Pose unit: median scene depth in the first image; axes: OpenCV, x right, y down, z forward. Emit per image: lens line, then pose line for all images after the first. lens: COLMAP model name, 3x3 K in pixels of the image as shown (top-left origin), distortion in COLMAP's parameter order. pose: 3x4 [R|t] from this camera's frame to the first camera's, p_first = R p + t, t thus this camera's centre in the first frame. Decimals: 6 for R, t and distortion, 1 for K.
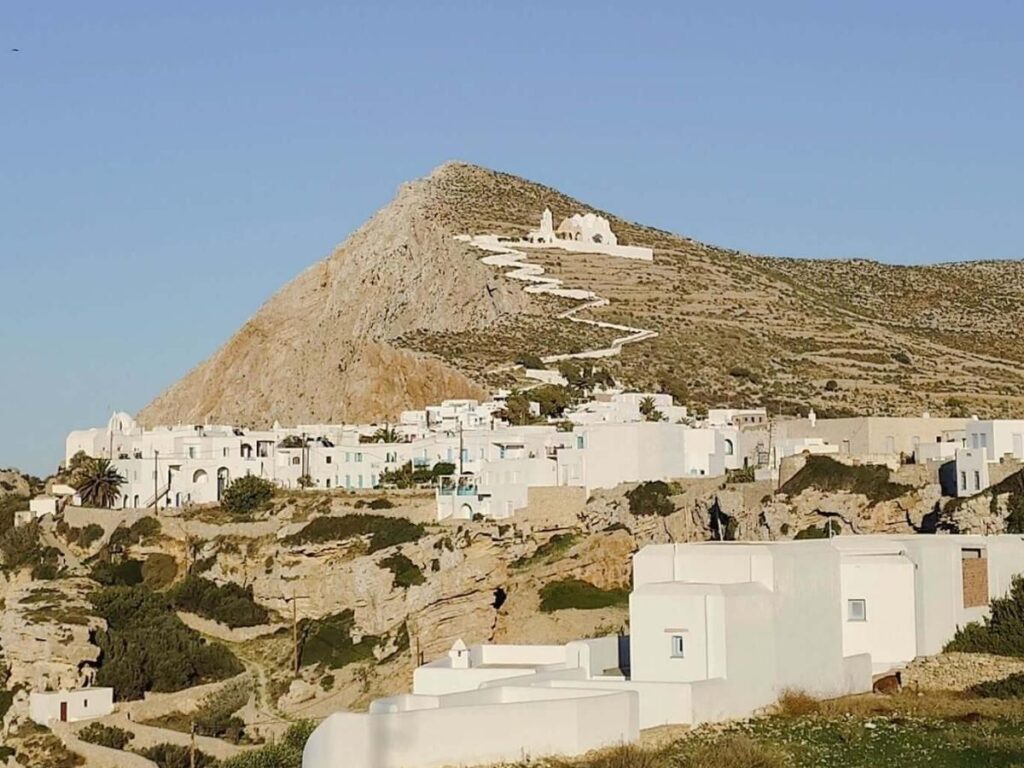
lens RADIAL K [[7147.9, 0, 512.0], [0, 7147.9, 384.0], [0, 0, 1]] dist [3.716779, 55.298548]
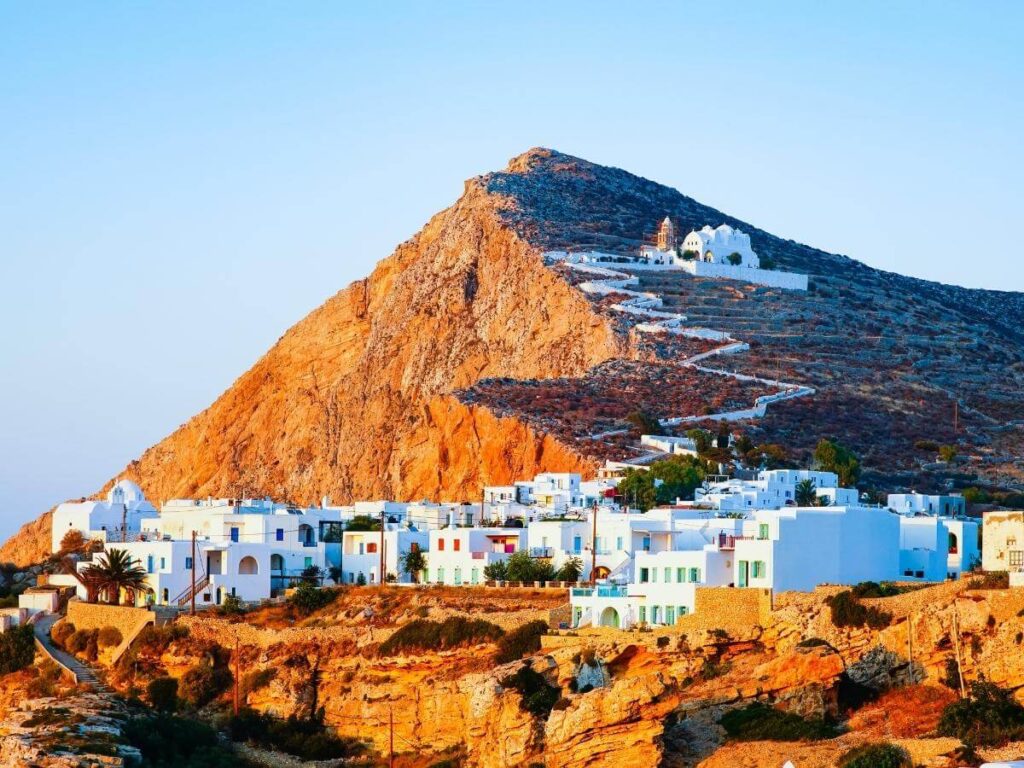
lens RADIAL K [[7147.9, 0, 512.0], [0, 7147.9, 384.0], [0, 0, 1]] dist [3.716779, 55.298548]
pose [[0.997769, 0.020388, -0.063572, 0.034401], [-0.020933, 0.999750, -0.007909, -0.001097], [0.063395, 0.009222, 0.997946, 0.245845]]
